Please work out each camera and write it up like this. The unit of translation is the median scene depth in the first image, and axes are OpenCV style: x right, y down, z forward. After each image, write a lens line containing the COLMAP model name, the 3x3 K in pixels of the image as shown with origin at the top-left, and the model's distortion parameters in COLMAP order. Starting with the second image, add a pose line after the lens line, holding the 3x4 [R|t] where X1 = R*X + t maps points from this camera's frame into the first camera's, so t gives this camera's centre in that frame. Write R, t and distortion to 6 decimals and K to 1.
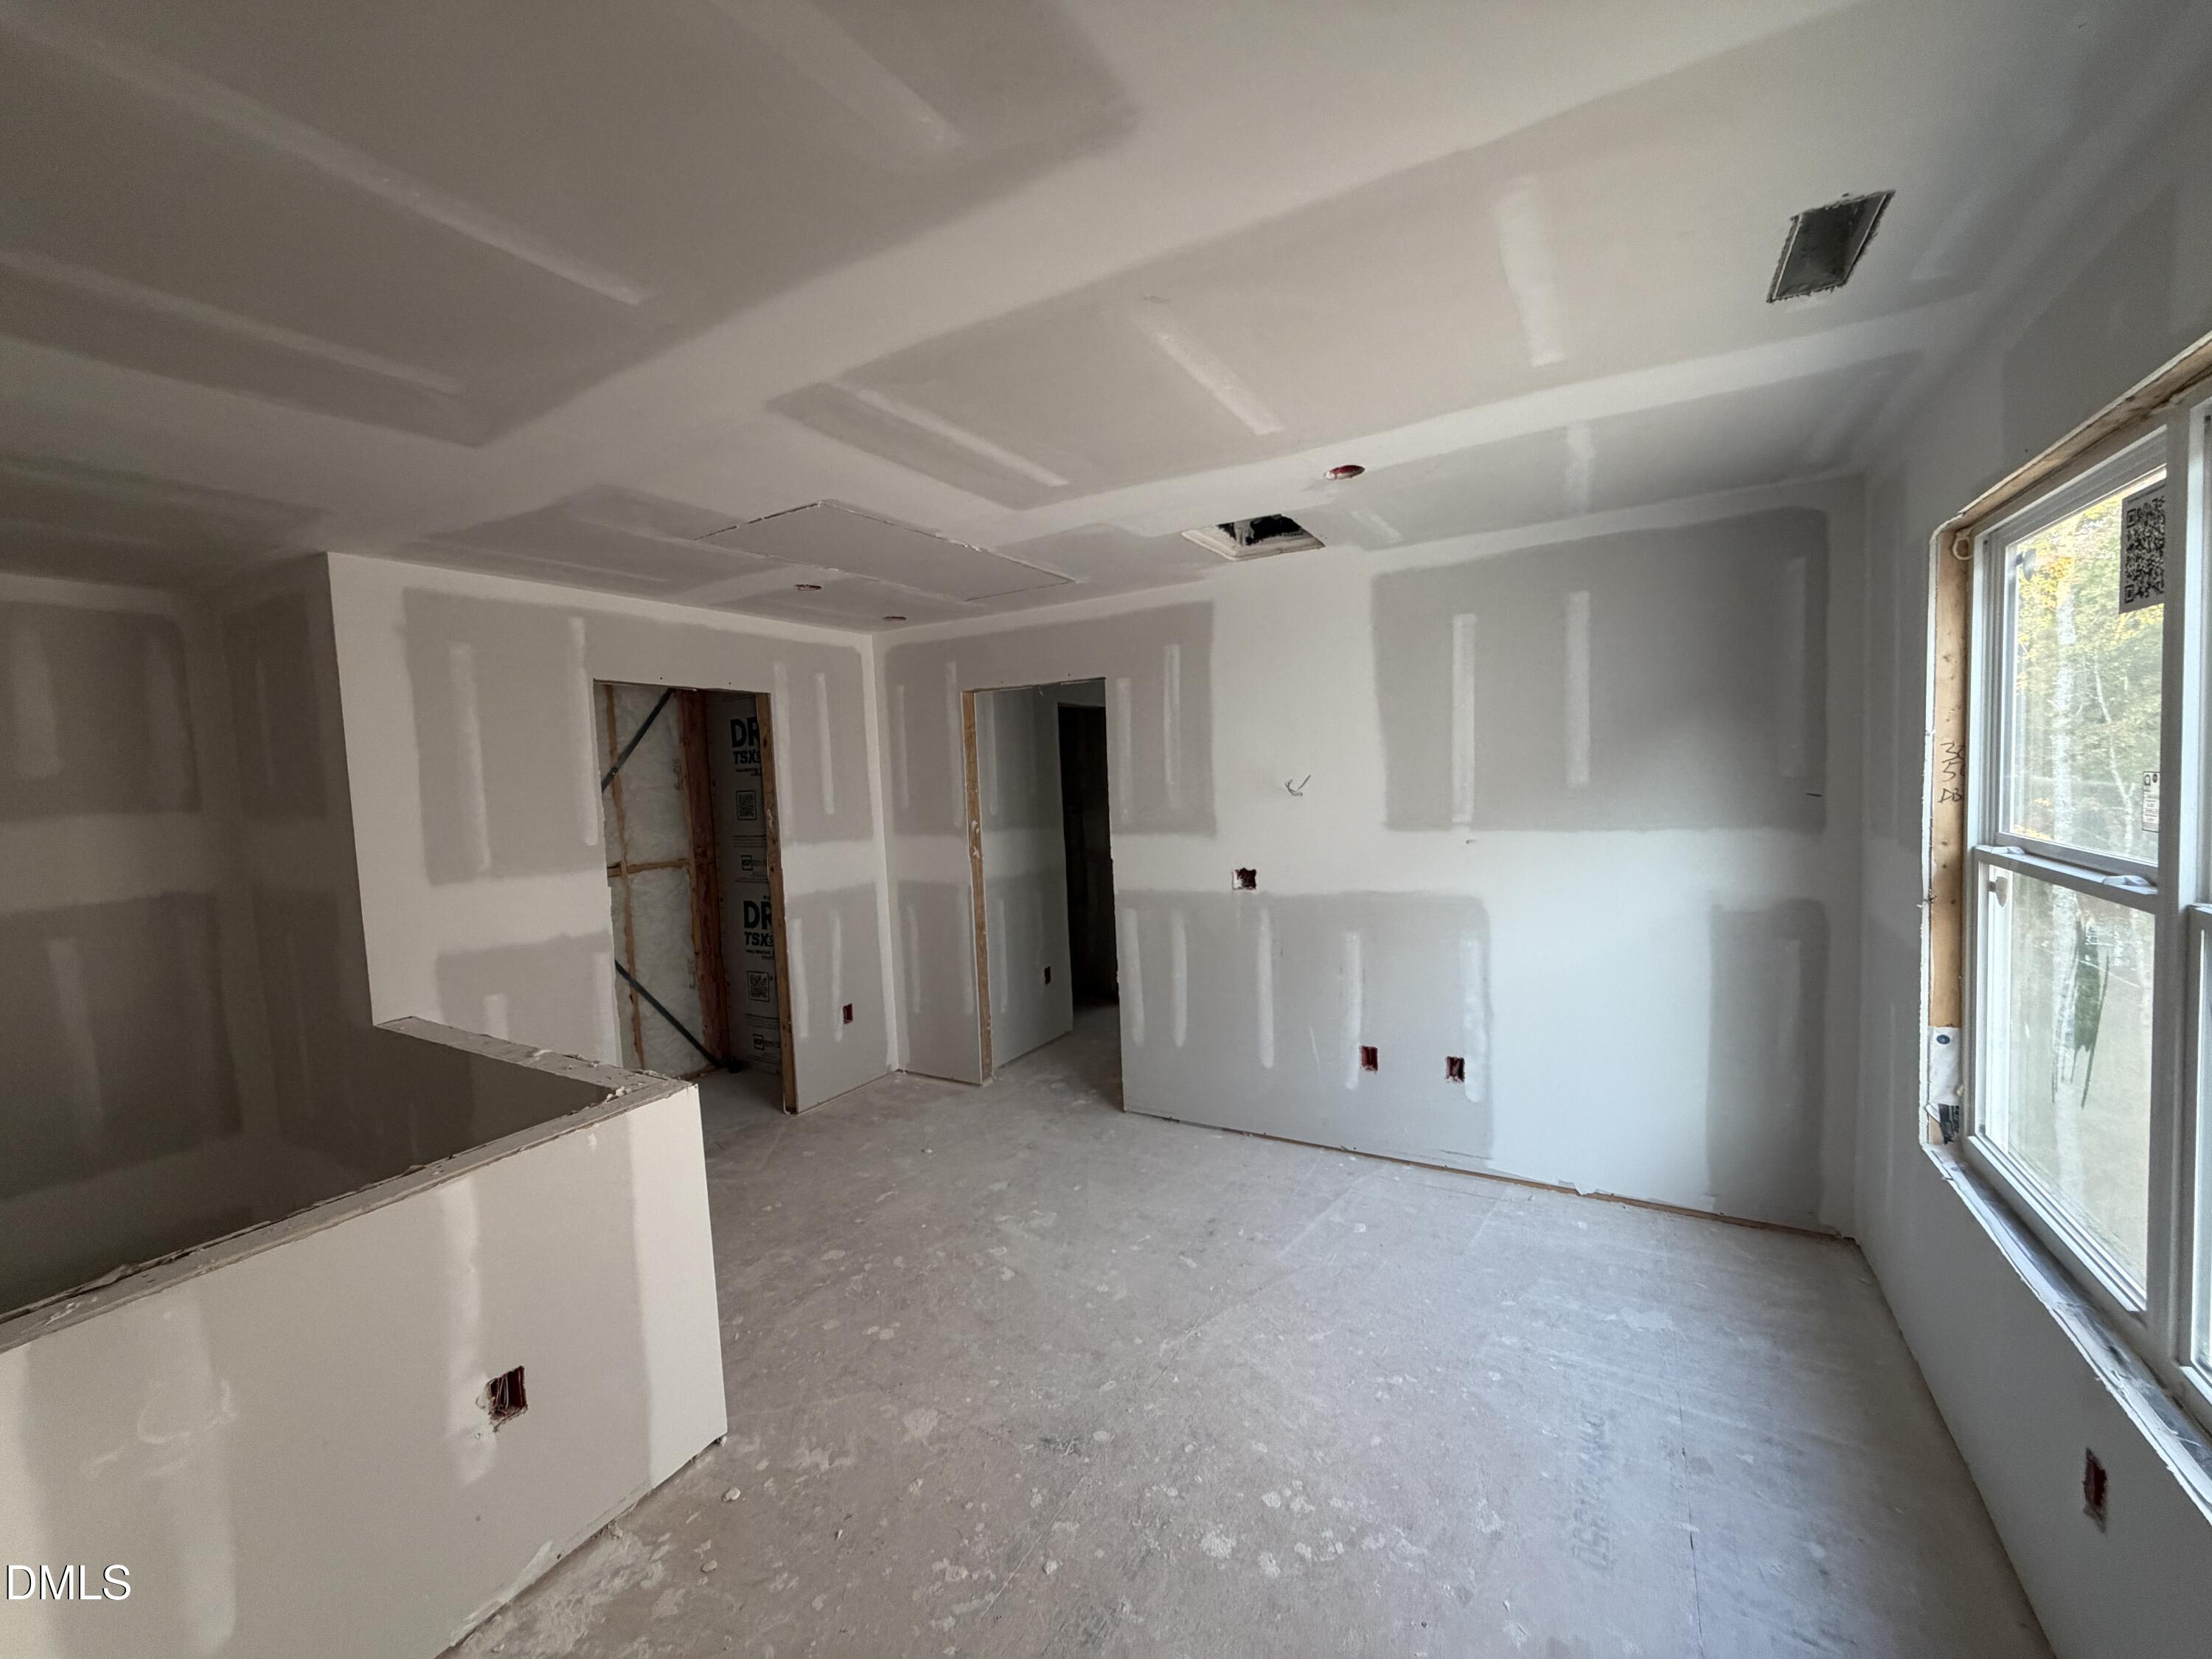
lens RADIAL K [[881.0, 0, 1098.5], [0, 881.0, 828.4], [0, 0, 1]] dist [-0.000163, -0.000254]
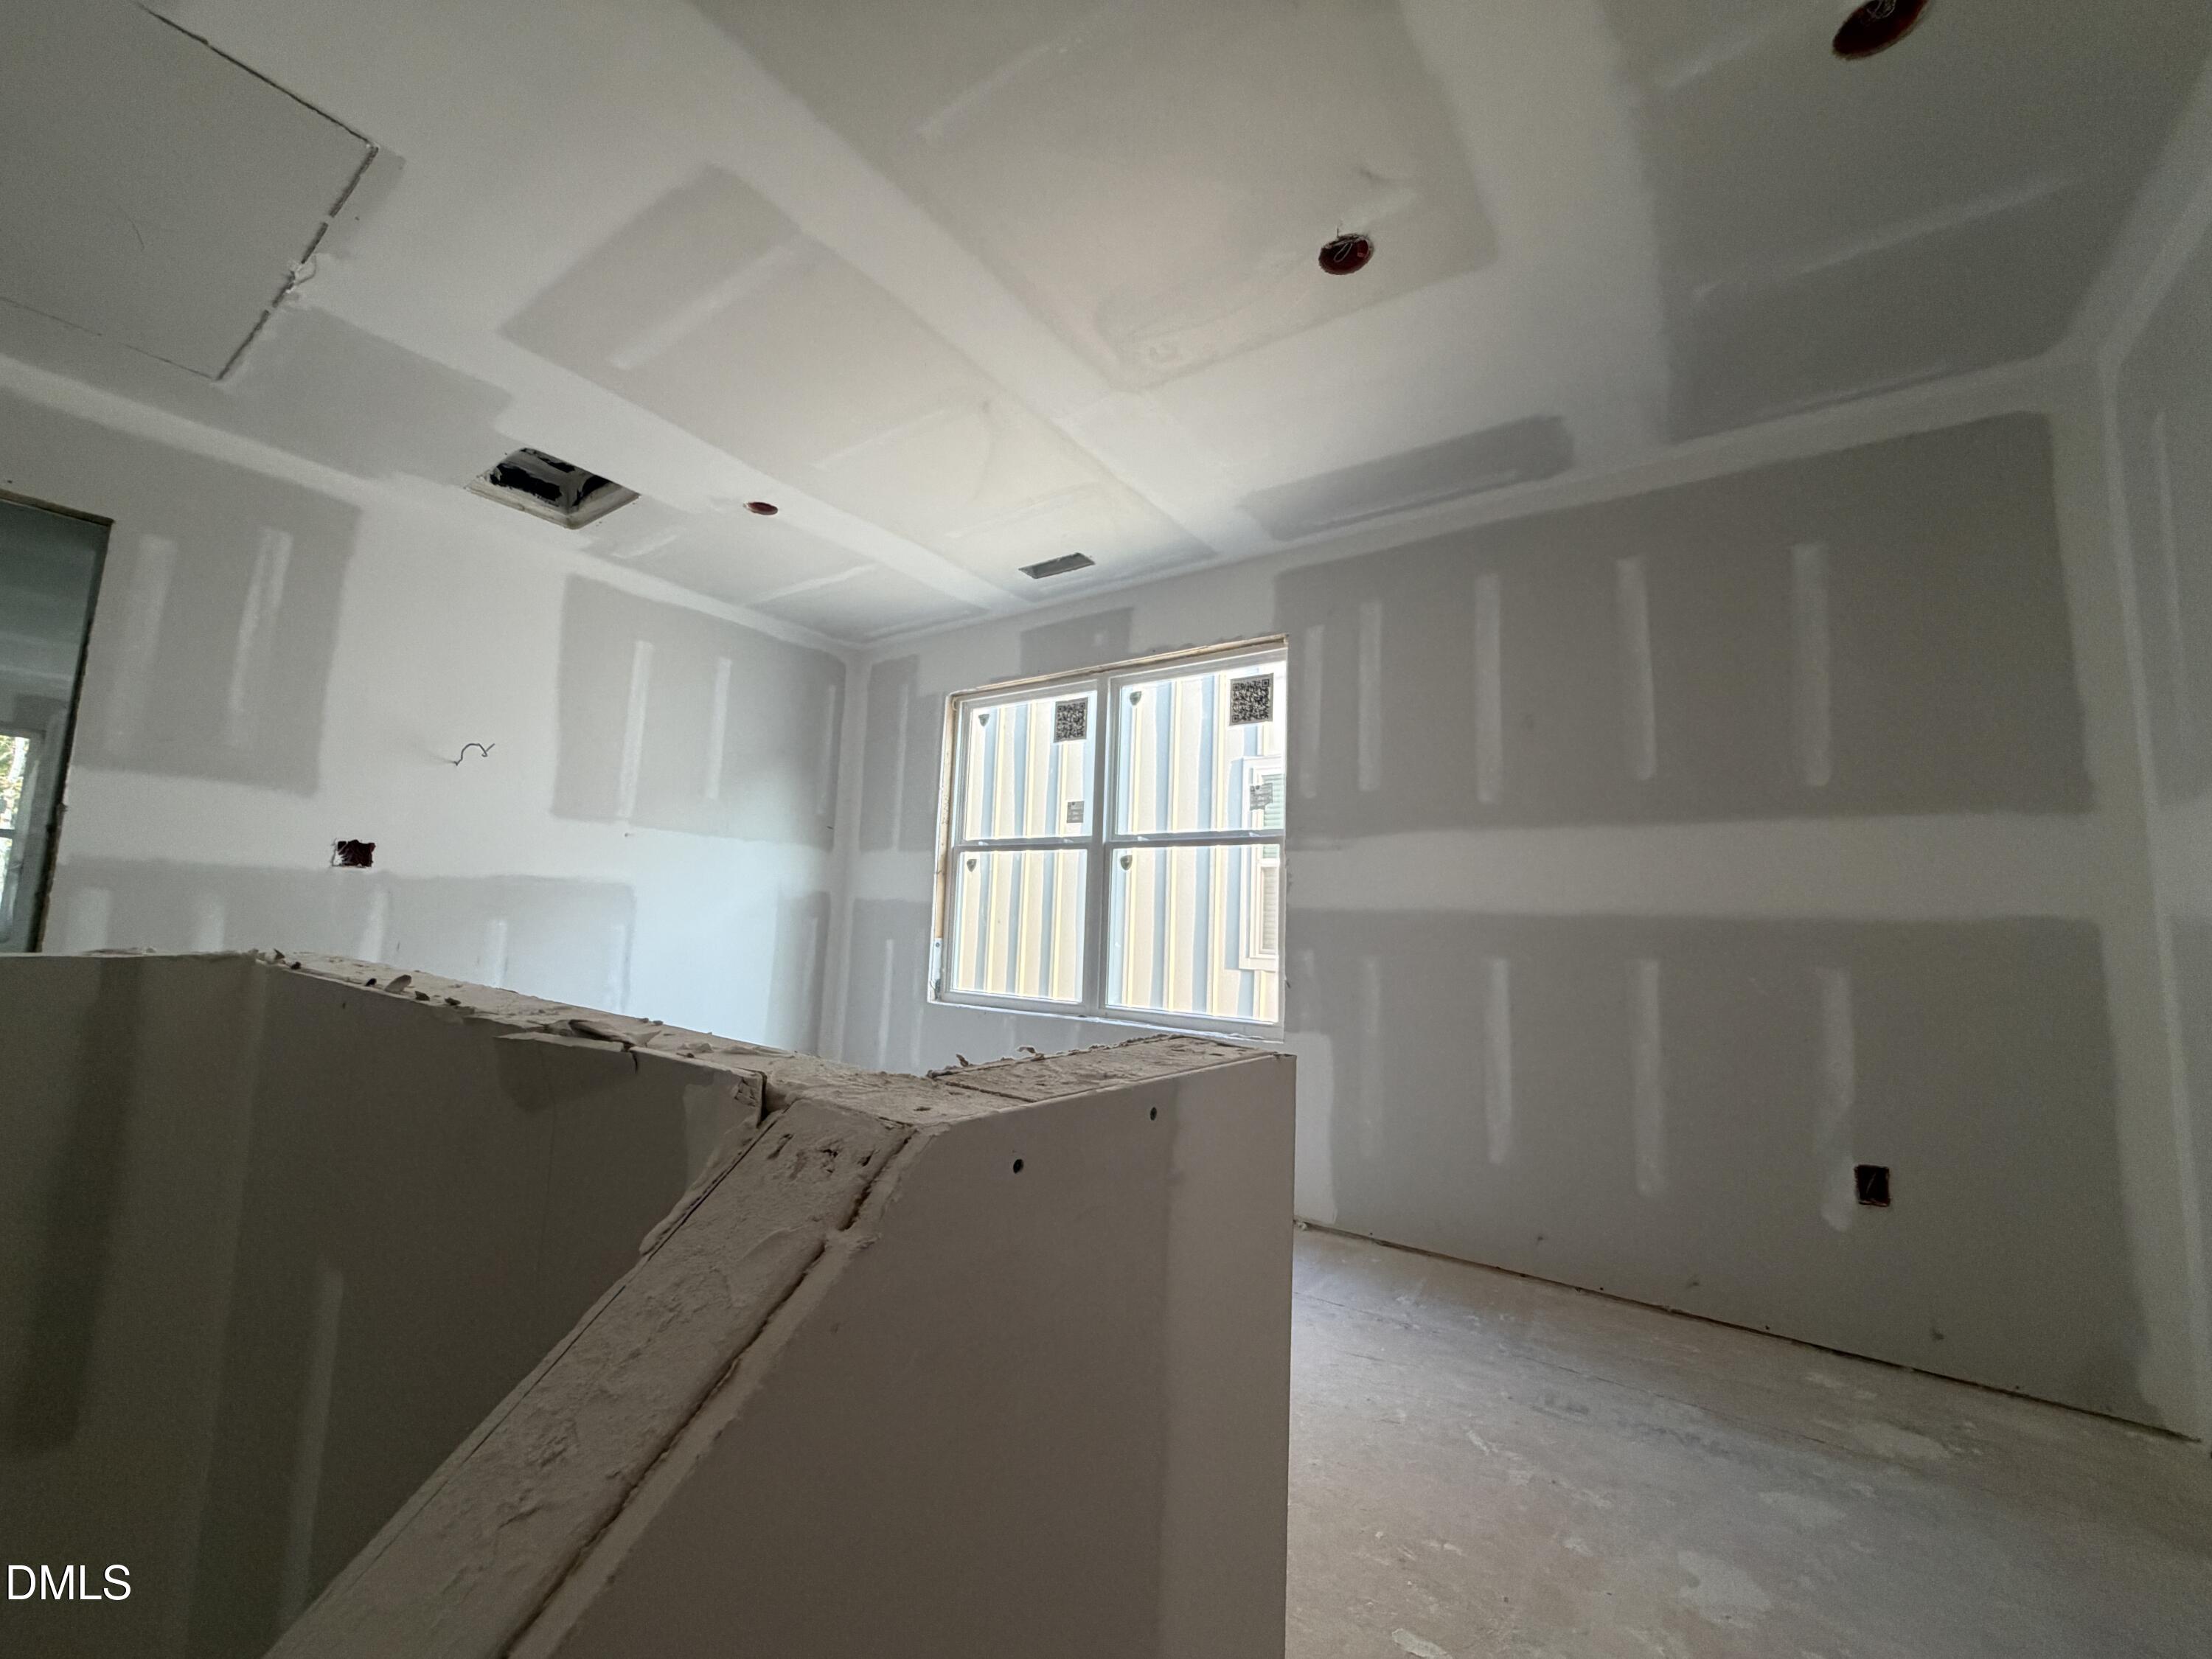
lens RADIAL K [[881.0, 0, 1098.5], [0, 881.0, 828.4], [0, 0, 1]] dist [-0.000163, -0.000254]
pose [[0.102051, 0.156051, 0.982463, -0.668284], [0.015218, 0.987259, -0.158394, 0.207817], [-0.994663, 0.031115, 0.098376, 0.311410]]
